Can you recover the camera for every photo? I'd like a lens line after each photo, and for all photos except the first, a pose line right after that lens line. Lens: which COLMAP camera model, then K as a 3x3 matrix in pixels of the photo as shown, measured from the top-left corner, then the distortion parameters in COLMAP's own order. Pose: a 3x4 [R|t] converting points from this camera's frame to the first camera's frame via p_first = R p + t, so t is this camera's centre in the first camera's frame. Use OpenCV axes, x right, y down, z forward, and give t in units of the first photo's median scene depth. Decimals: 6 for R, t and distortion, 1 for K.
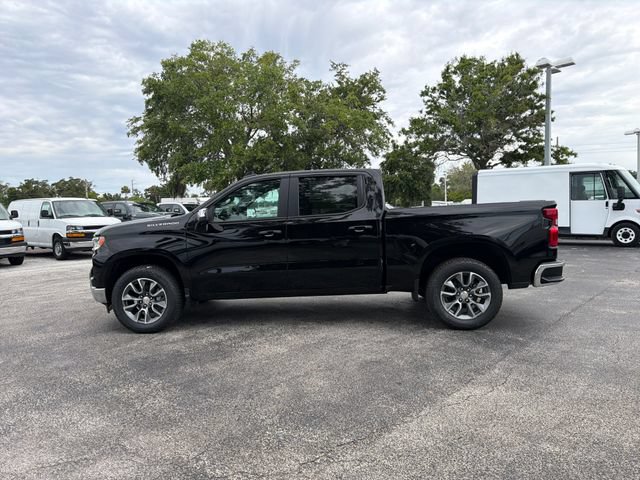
lens RADIAL K [[451.6, 0, 317.4], [0, 451.6, 236.3], [0, 0, 1]] dist [0.045342, -0.056750]
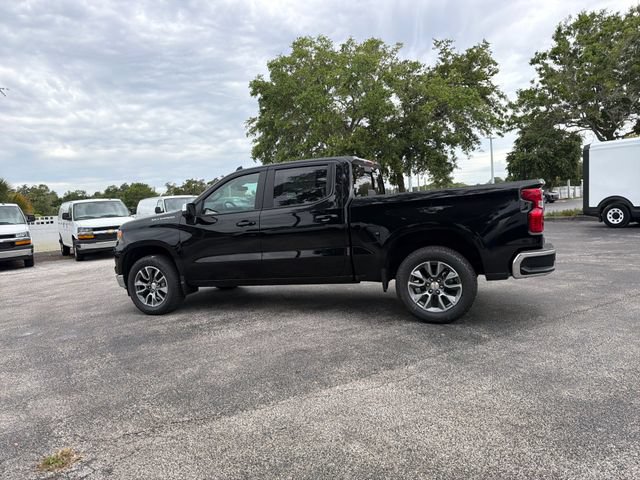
lens RADIAL K [[450.3, 0, 316.4], [0, 450.3, 236.7], [0, 0, 1]] dist [0.041363, -0.061191]
pose [[0.954978, -0.015634, -0.296266, 0.092233], [0.023704, 0.999439, 0.023665, 0.000132], [0.295730, -0.029623, 0.954812, 0.011506]]
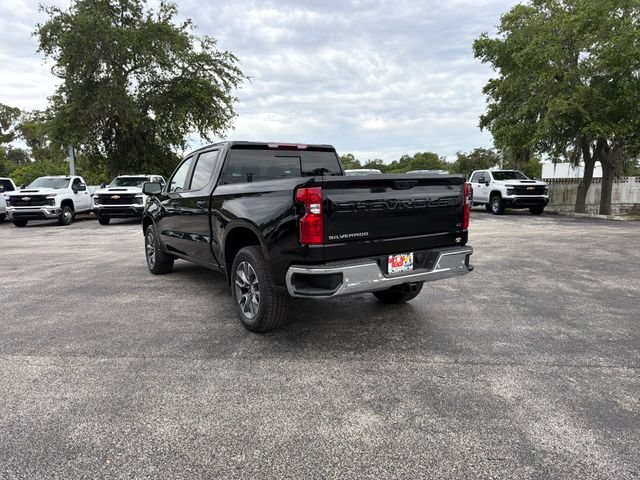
lens RADIAL K [[452.0, 0, 316.5], [0, 452.0, 241.9], [0, 0, 1]] dist [0.043383, -0.060644]
pose [[0.605046, 0.110418, -0.788497, 0.261353], [-0.042295, 0.993396, 0.106657, -0.012913], [0.795066, -0.031183, 0.605721, 0.148367]]
